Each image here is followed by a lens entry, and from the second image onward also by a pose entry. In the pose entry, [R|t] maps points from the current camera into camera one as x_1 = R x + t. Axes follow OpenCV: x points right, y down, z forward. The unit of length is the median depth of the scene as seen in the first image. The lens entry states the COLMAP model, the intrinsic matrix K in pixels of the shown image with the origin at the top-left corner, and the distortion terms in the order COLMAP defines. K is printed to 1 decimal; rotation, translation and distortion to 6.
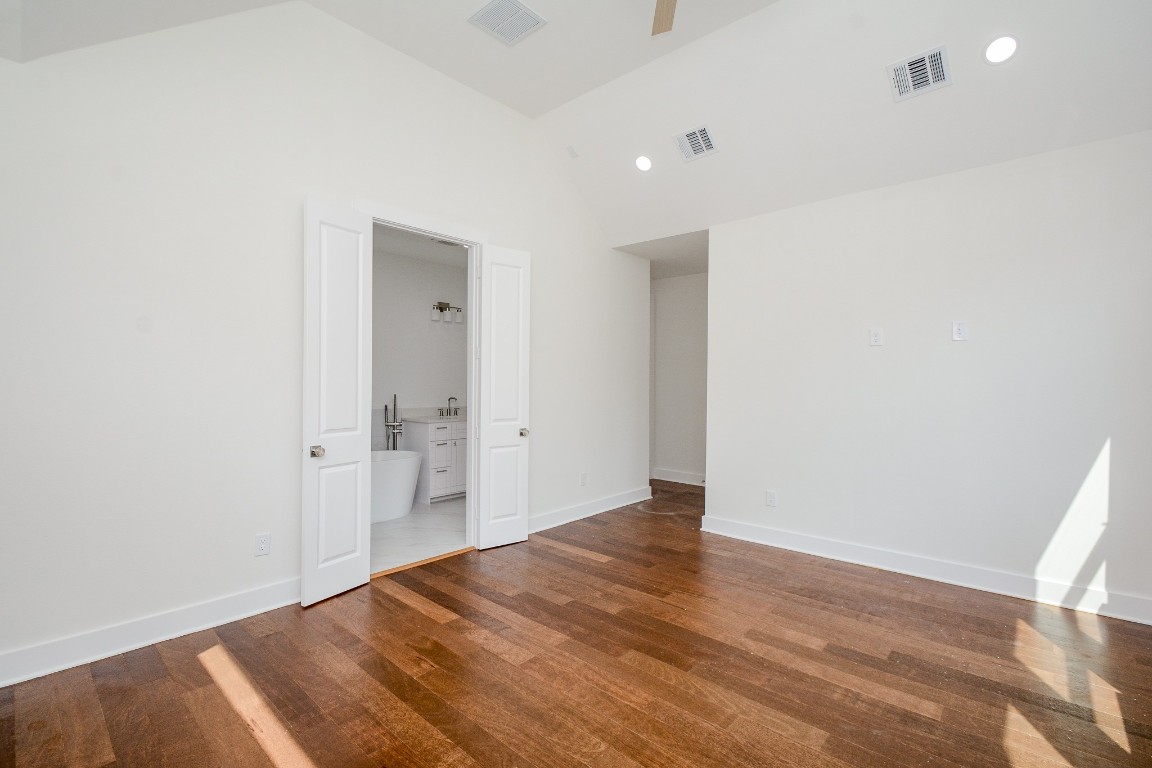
lens RADIAL K [[523.1, 0, 576.0], [0, 523.1, 384.0], [0, 0, 1]] dist [-0.020216, -0.001483]
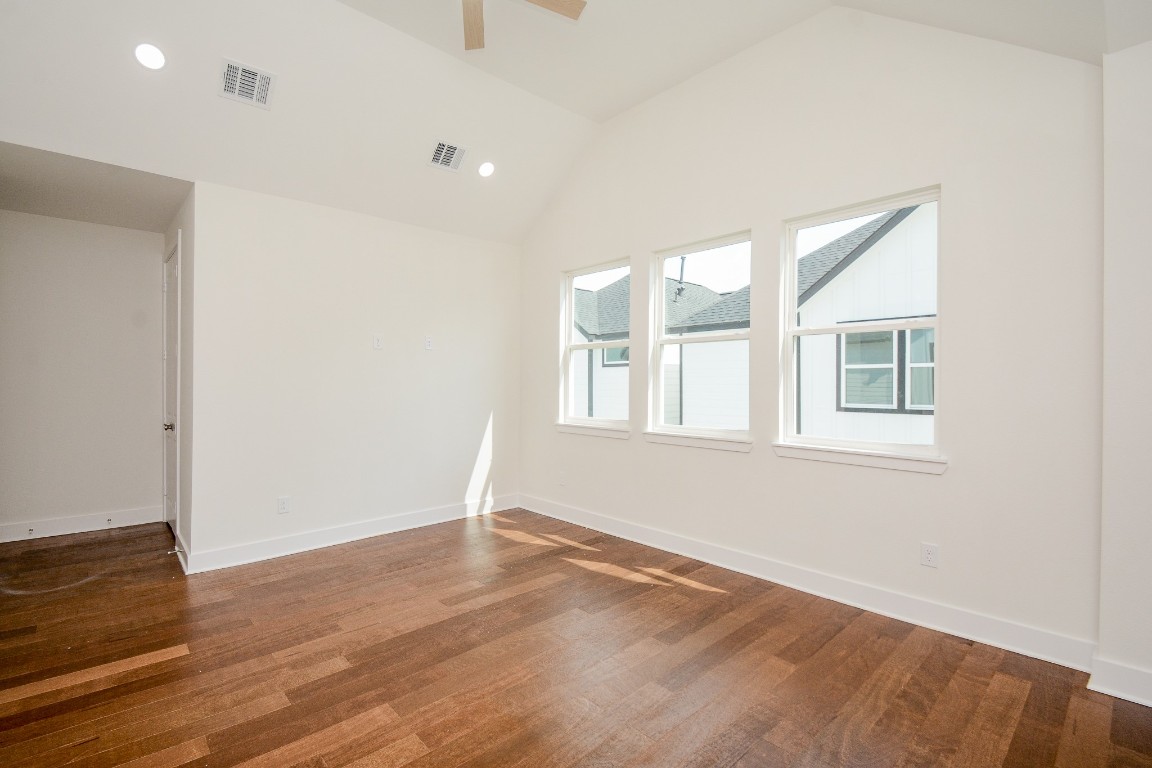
lens RADIAL K [[512.6, 0, 549.2], [0, 512.6, 380.3], [0, 0, 1]] dist [0.025809, -0.013727]
pose [[0.110645, -0.006060, 0.993841, -0.665139], [0.000166, 0.999982, 0.006079, -0.012011], [-0.993860, -0.000507, 0.110644, 0.572754]]
